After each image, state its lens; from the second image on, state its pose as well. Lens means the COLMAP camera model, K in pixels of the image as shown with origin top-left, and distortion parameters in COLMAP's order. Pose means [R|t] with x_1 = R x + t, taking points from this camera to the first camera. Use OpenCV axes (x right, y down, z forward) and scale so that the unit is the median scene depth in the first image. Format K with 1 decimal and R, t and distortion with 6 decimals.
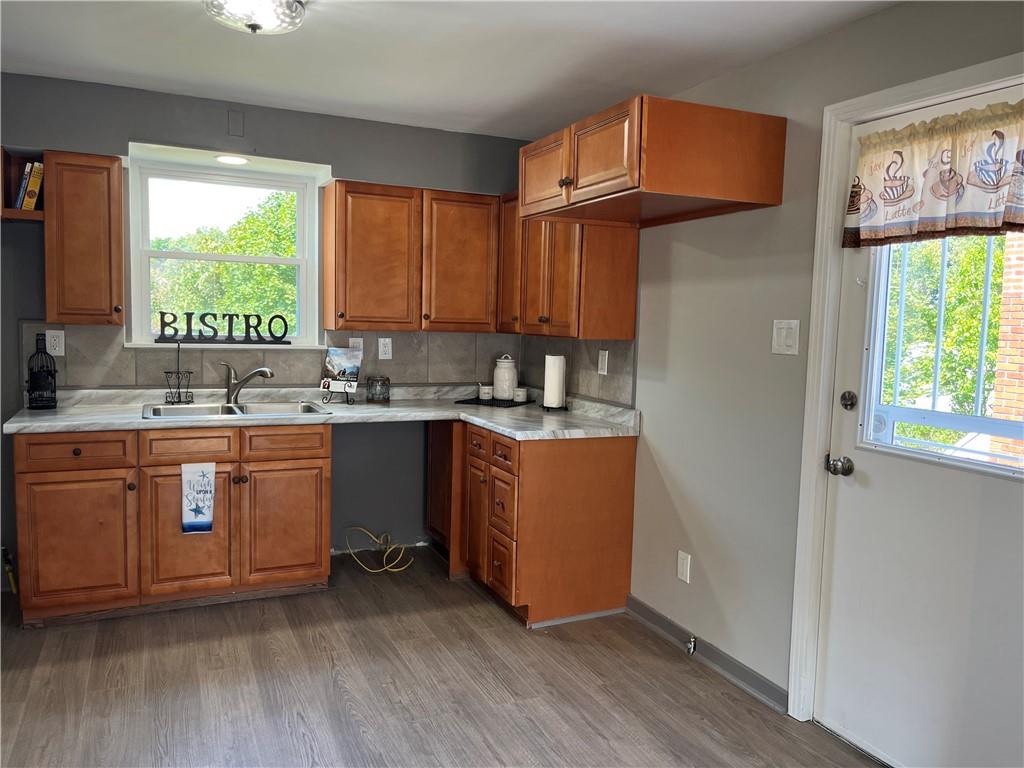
lens RADIAL K [[773.7, 0, 514.3], [0, 773.7, 390.3], [0, 0, 1]] dist [0.059488, -0.091781]
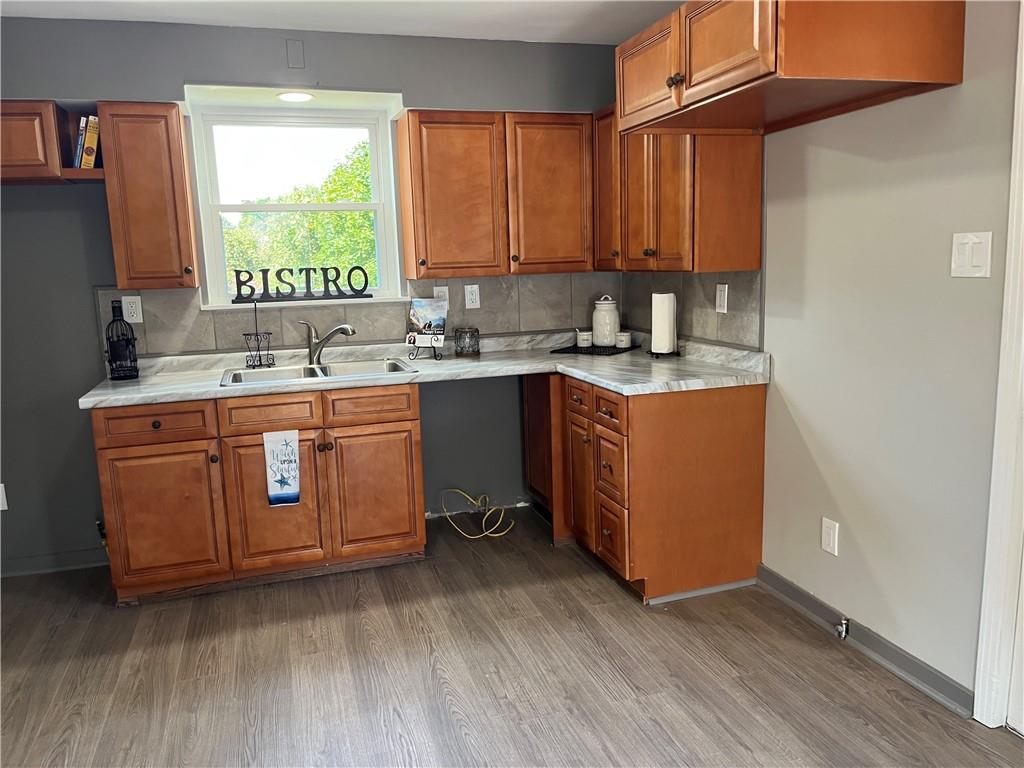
lens RADIAL K [[774.1, 0, 503.0], [0, 774.1, 390.4], [0, 0, 1]] dist [0.062190, -0.095270]
pose [[0.989469, -0.038123, -0.139635, -0.009175], [0.048644, 0.996165, 0.072726, -0.009692], [0.136327, -0.078752, 0.987529, 0.114192]]
